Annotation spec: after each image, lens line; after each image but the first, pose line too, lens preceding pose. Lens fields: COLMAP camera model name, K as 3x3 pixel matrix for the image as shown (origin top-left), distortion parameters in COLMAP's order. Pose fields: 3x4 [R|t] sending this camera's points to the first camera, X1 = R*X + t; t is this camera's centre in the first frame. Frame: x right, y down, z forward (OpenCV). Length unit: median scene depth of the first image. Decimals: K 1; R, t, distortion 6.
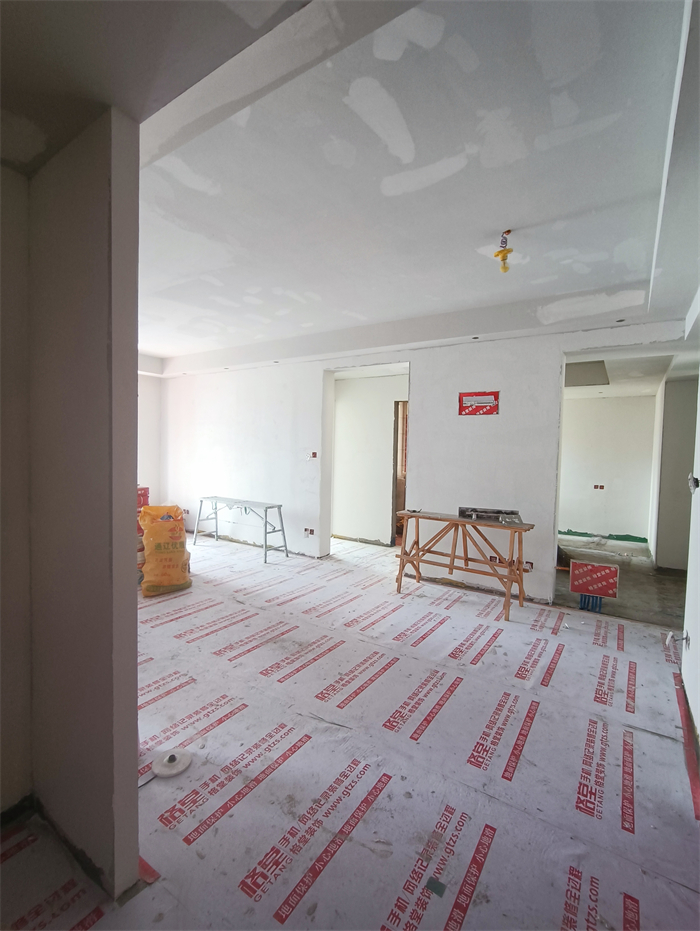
lens RADIAL K [[422.6, 0, 359.8], [0, 422.6, 468.2], [0, 0, 1]] dist [-0.007539, 0.003482]
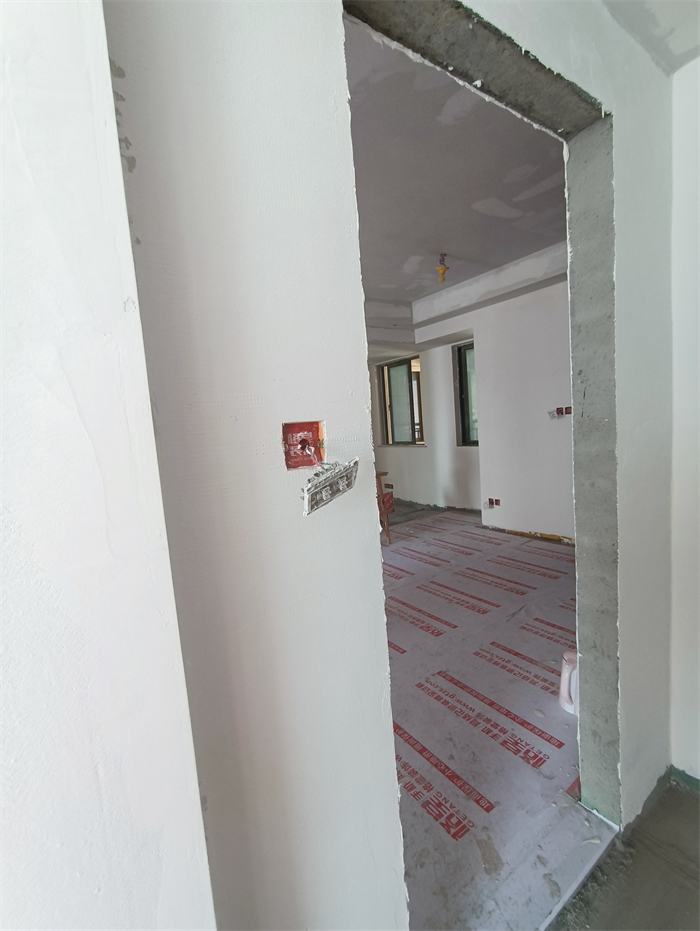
lens RADIAL K [[422.6, 0, 357.8], [0, 422.6, 466.1], [0, 0, 1]] dist [-0.007539, 0.003482]
pose [[0.378850, -0.141767, 0.914535, -1.121967], [0.121462, 0.987266, 0.102725, -0.033244], [-0.917453, 0.072164, 0.391245, 0.729016]]
